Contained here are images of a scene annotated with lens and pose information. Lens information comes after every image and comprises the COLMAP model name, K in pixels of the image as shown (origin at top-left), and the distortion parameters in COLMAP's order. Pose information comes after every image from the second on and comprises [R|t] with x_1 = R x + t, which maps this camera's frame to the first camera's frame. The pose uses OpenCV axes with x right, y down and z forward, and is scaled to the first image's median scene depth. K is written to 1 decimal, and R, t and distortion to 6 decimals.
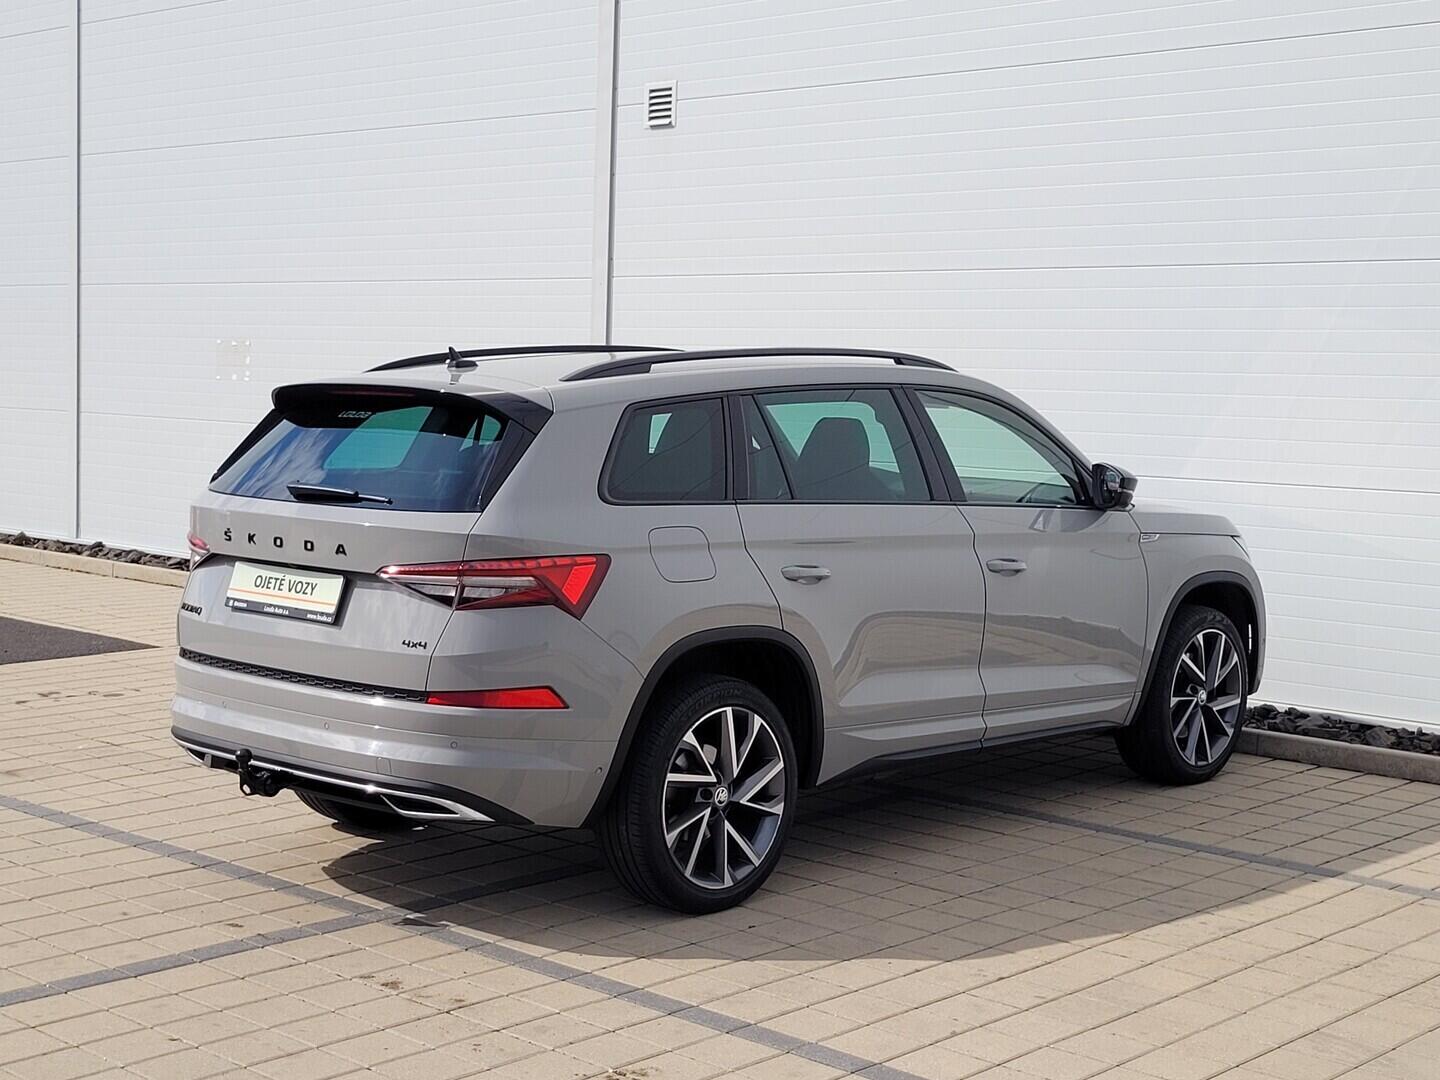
lens RADIAL K [[2188.0, 0, 715.5], [0, 2188.0, 566.7], [0, 0, 1]] dist [0.016620, 0.040391]
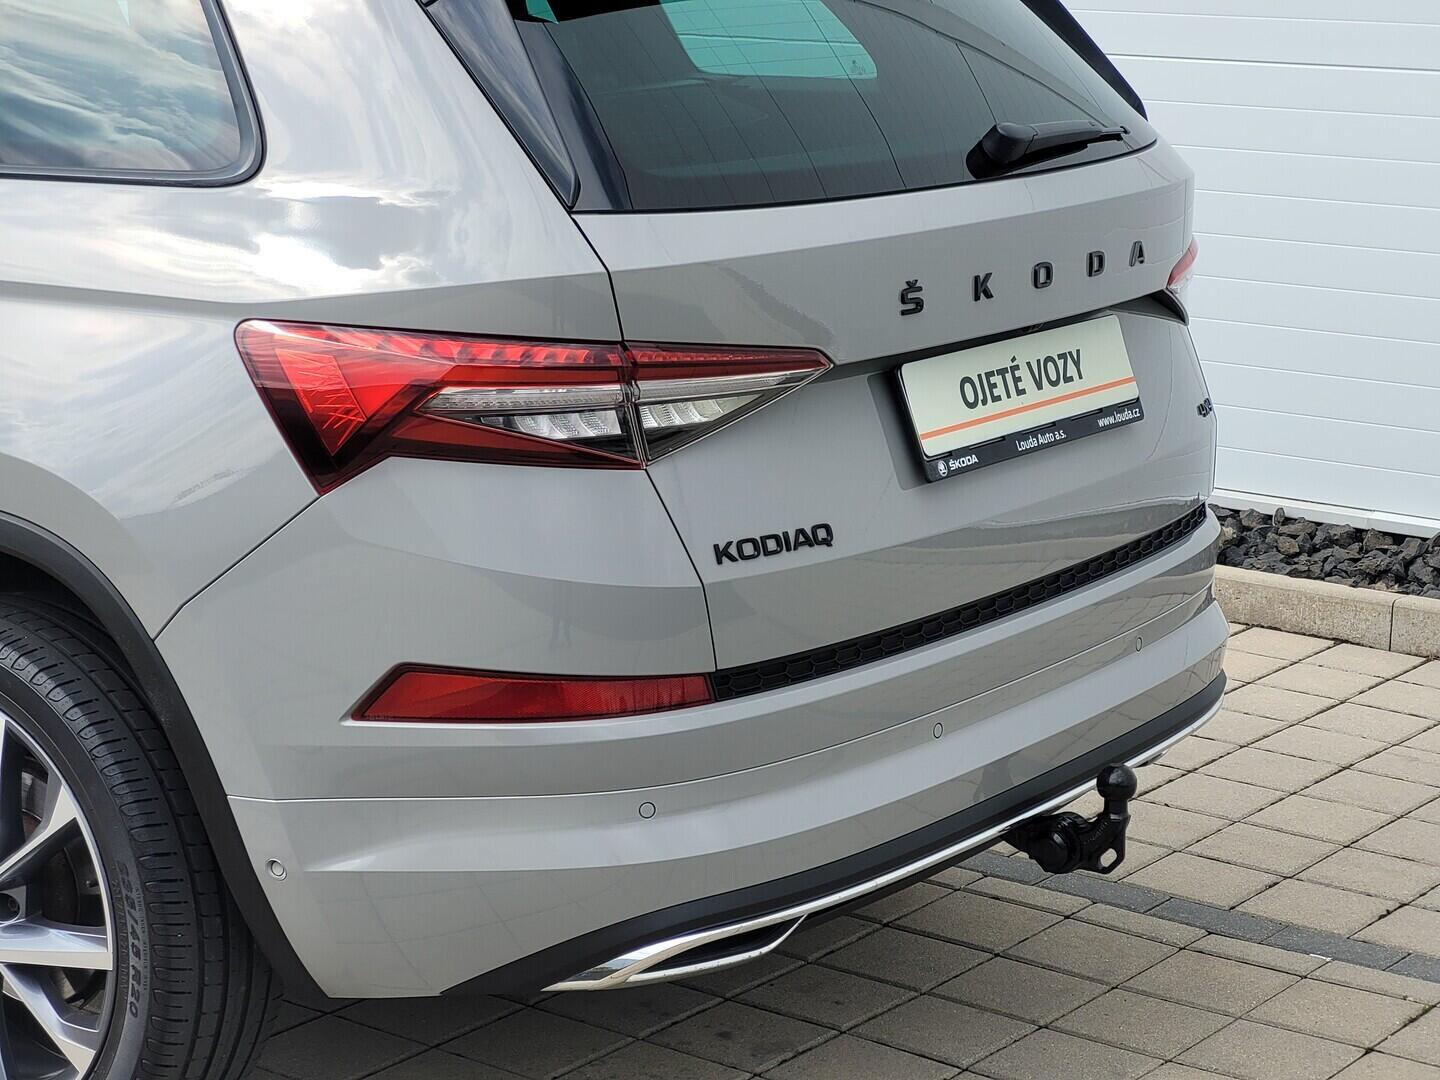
lens RADIAL K [[3384.2, 0, 720.0], [0, 3384.2, 540.0], [0, 0, 1]] dist [-0.396678, 0.071832]
pose [[-0.137988, -0.231026, 0.963113, -0.817229], [0.086501, 0.965888, 0.244085, -0.123655], [-0.986649, 0.116991, -0.113297, 1.143576]]
